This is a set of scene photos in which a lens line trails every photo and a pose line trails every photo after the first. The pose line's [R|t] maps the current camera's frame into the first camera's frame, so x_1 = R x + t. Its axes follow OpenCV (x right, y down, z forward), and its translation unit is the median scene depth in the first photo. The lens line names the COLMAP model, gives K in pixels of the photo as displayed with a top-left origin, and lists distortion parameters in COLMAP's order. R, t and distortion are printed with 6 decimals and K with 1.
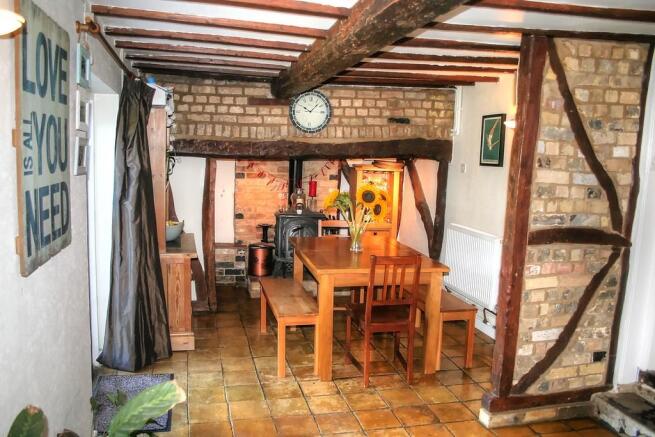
lens RADIAL K [[560.9, 0, 327.3], [0, 560.9, 219.2], [0, 0, 1]] dist [-0.048149, 0.002684]
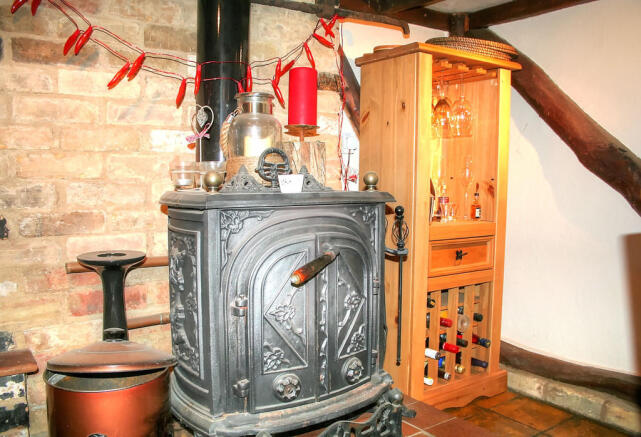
lens RADIAL K [[538.2, 0, 320.2], [0, 538.2, 217.4], [0, 0, 1]] dist [0.001590, -0.000051]
pose [[0.941742, -0.056316, 0.331589, -0.099507], [0.063743, 0.997899, -0.011554, 0.002223], [-0.330241, 0.032017, 0.943353, 0.742710]]
